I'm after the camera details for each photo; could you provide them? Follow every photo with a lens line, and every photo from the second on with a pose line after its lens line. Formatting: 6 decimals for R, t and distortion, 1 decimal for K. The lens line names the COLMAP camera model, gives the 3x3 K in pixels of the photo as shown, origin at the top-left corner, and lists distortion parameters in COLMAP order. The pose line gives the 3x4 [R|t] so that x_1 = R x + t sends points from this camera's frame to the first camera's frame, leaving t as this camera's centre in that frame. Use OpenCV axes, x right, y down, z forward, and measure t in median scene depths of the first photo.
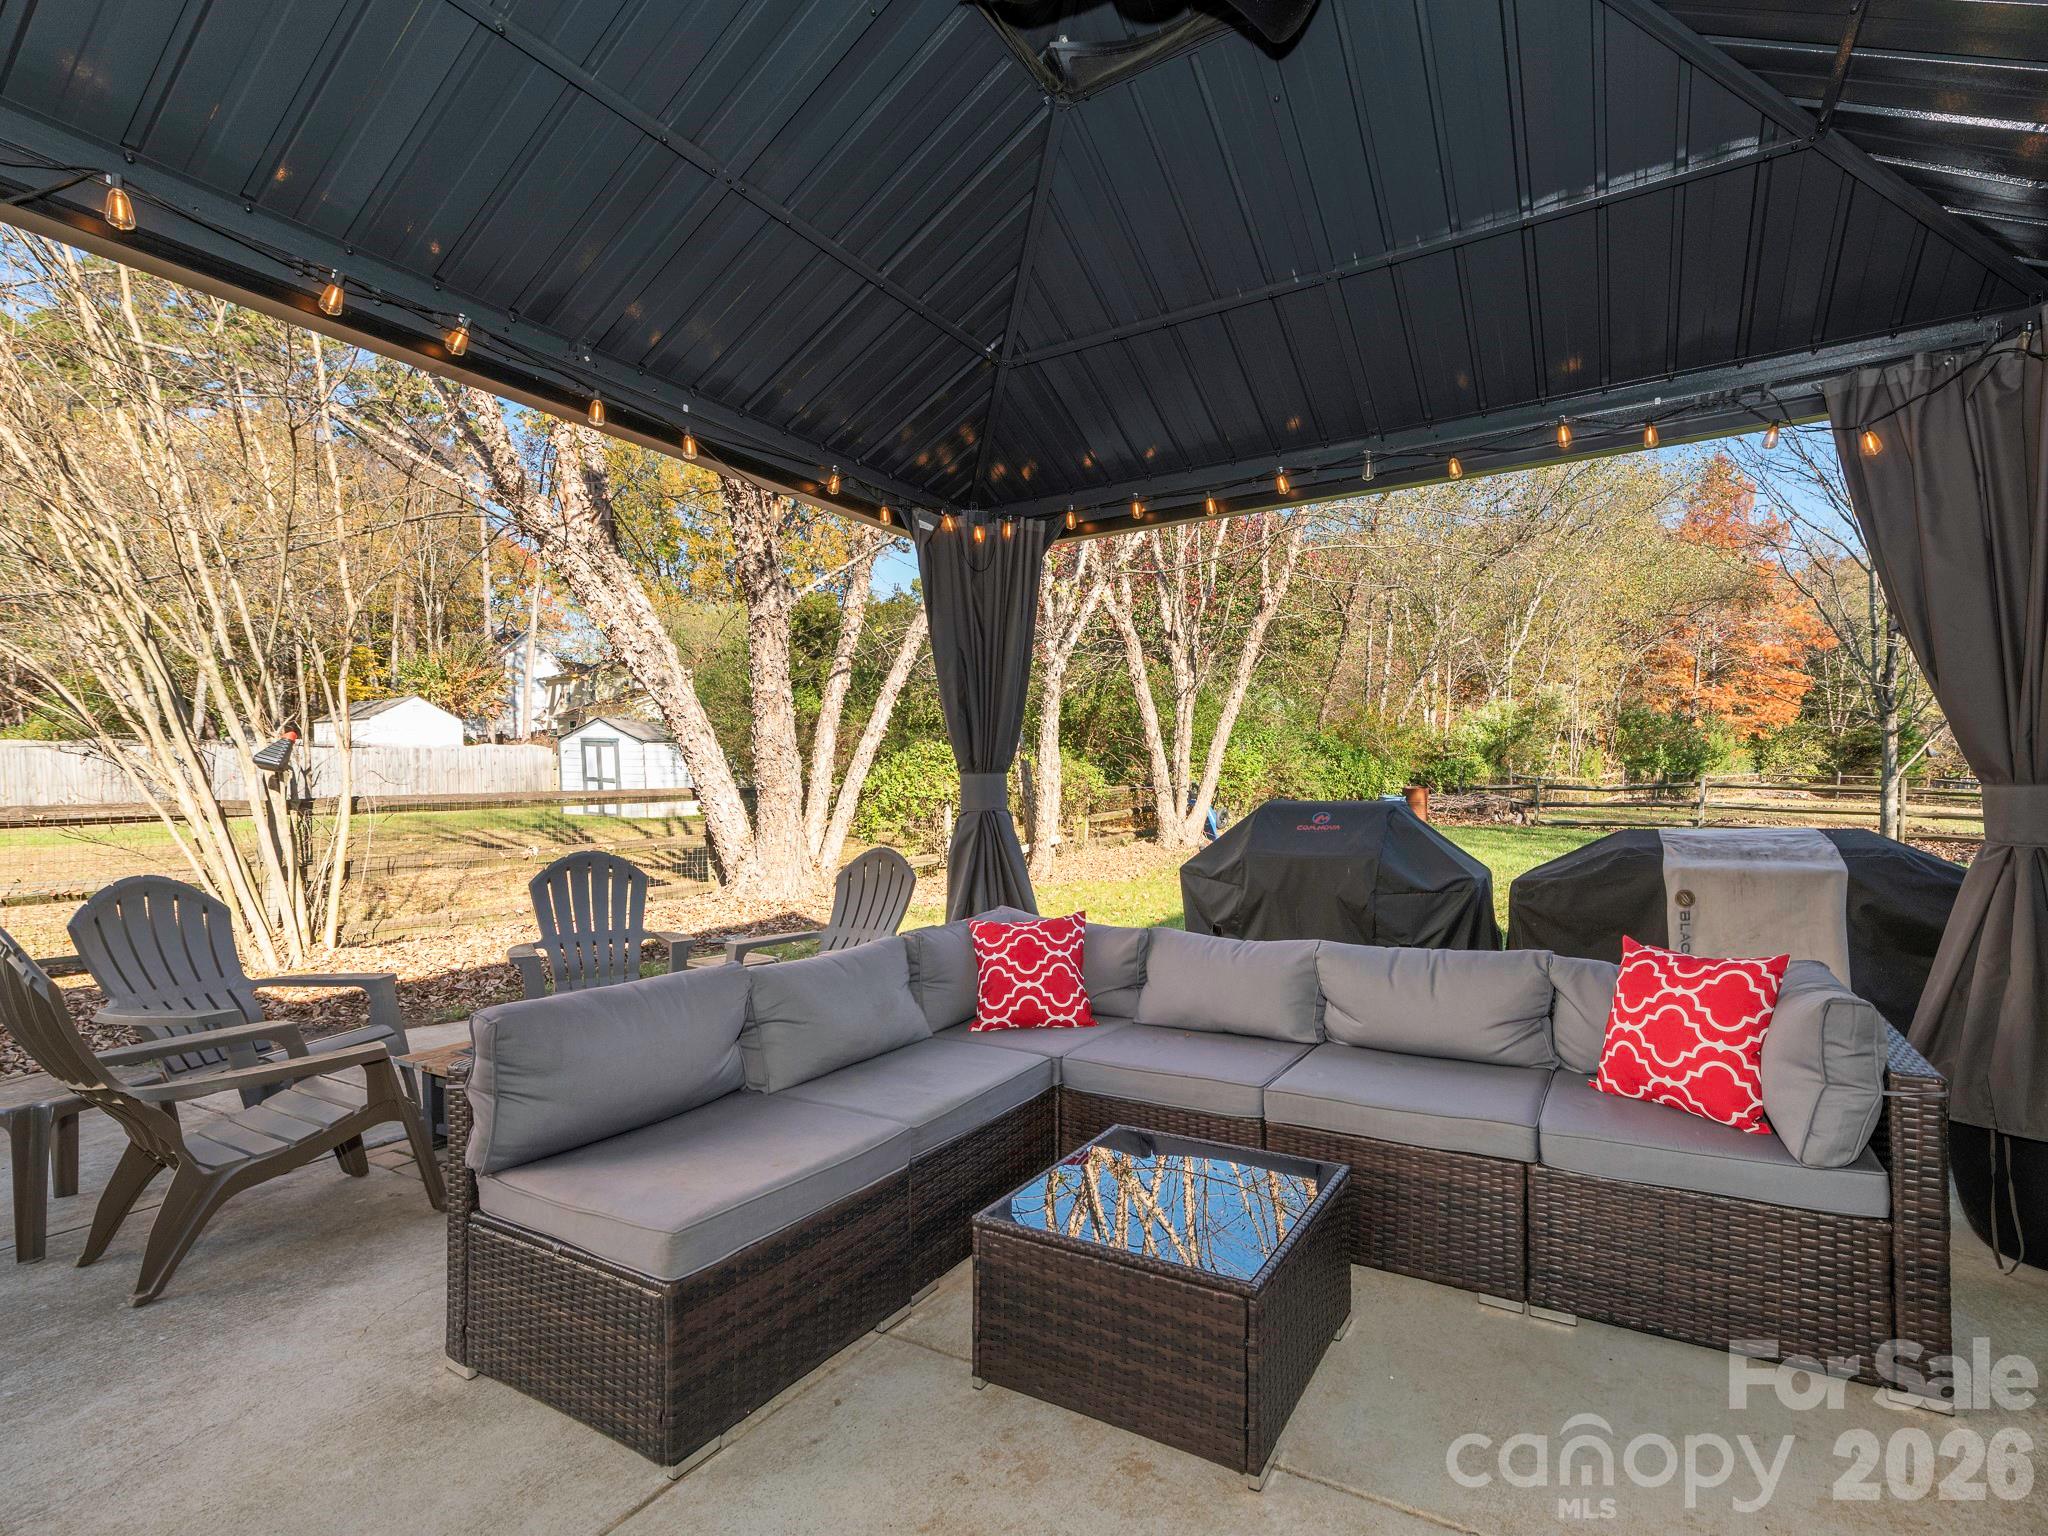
lens RADIAL K [[845.9, 0, 1074.0], [0, 845.9, 808.9], [0, 0, 1]] dist [0.005049, -0.000407]
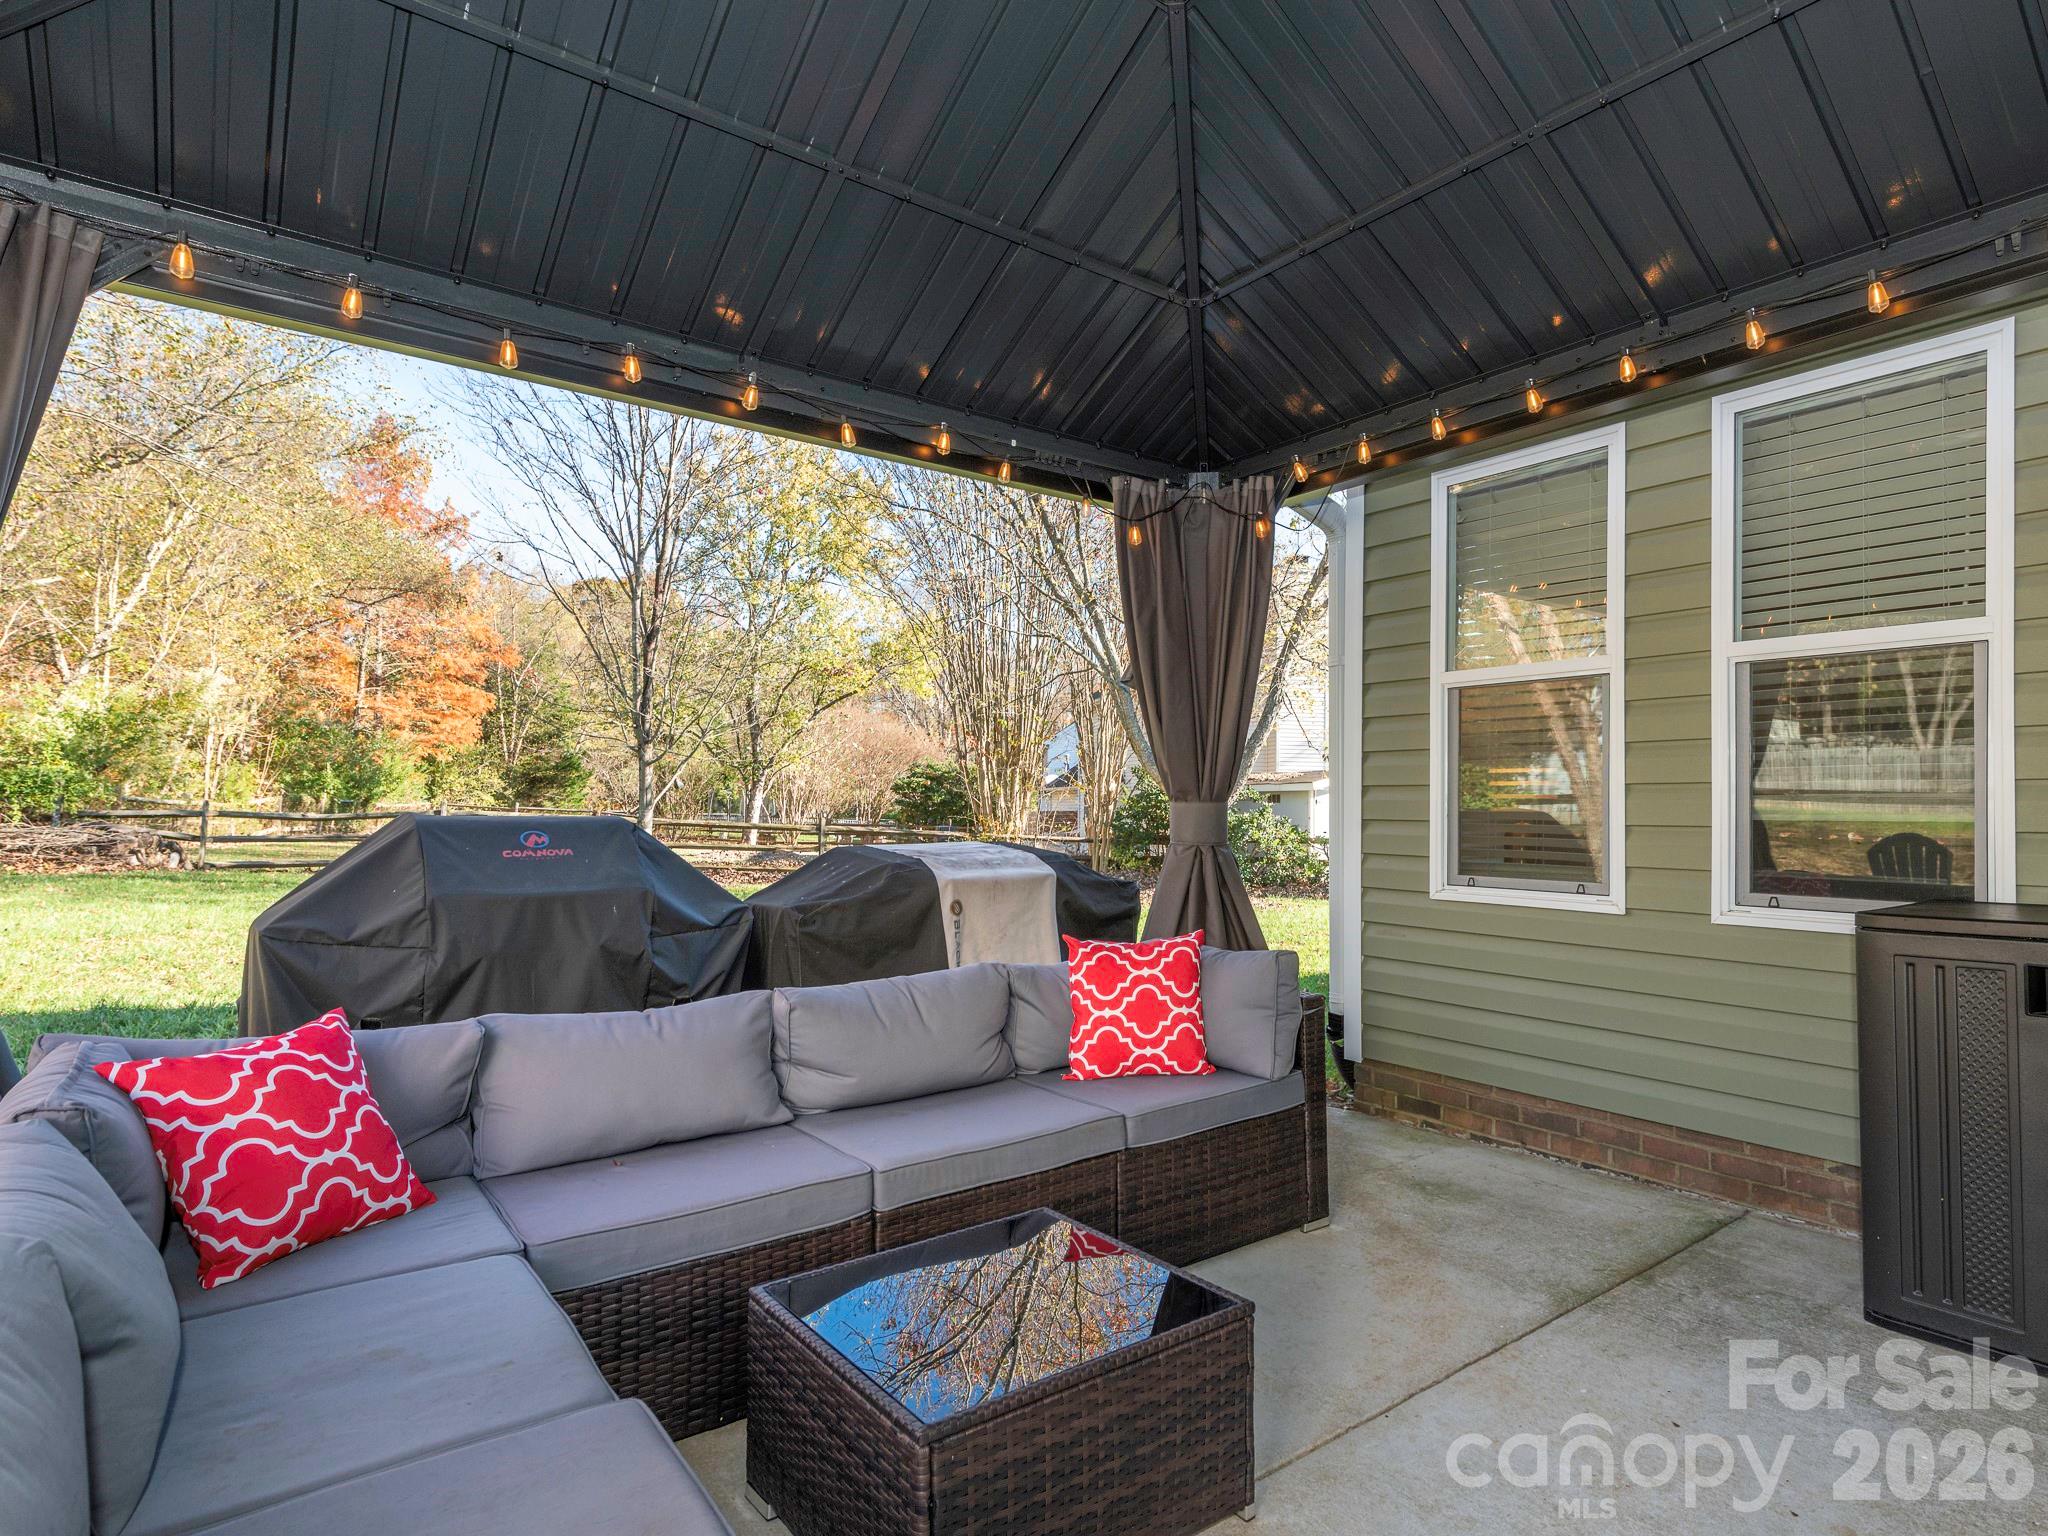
lens RADIAL K [[1139.2, 0, 1015.4], [0, 1139.2, 799.3], [0, 0, 1]] dist [0.004136, -0.009487]
pose [[0.422679, 0.024752, 0.905941, -0.511118], [0.012075, 0.999384, -0.032939, 0.017875], [-0.906199, 0.024862, 0.422120, 0.324869]]
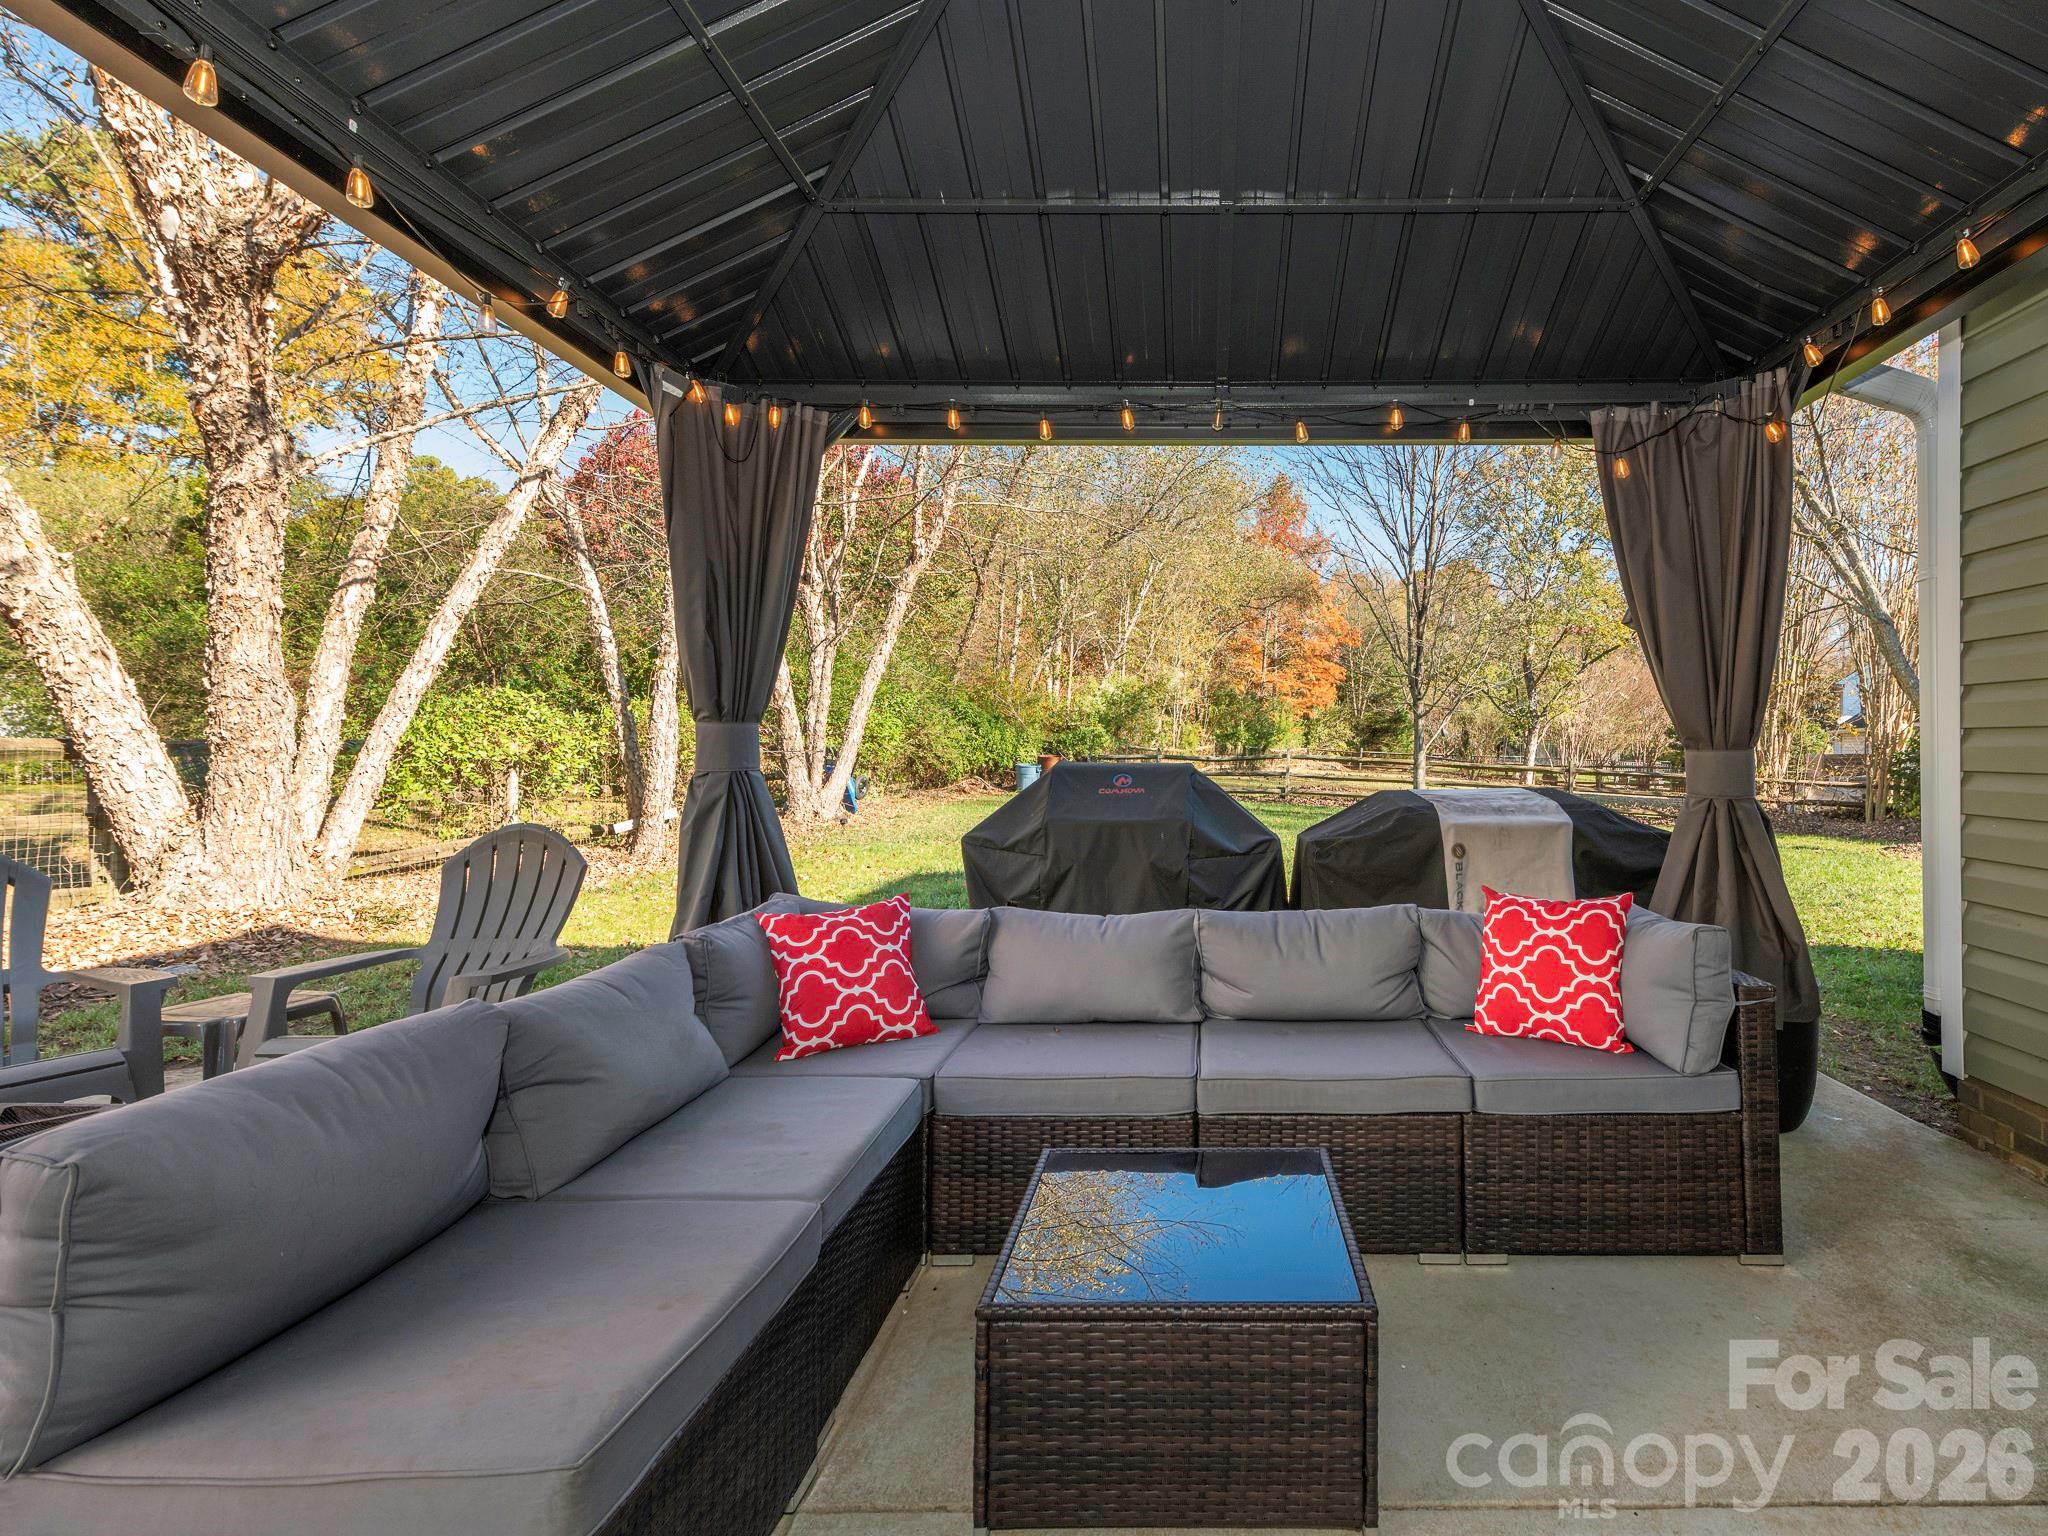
lens RADIAL K [[914.3, 0, 1114.4], [0, 914.3, 750.4], [0, 0, 1]] dist [0.003118, -0.000987]
pose [[0.891807, 0.015597, 0.452147, -0.217450], [-0.001935, 0.999528, -0.030663, 0.010659], [-0.452412, 0.026471, 0.891416, 0.125757]]
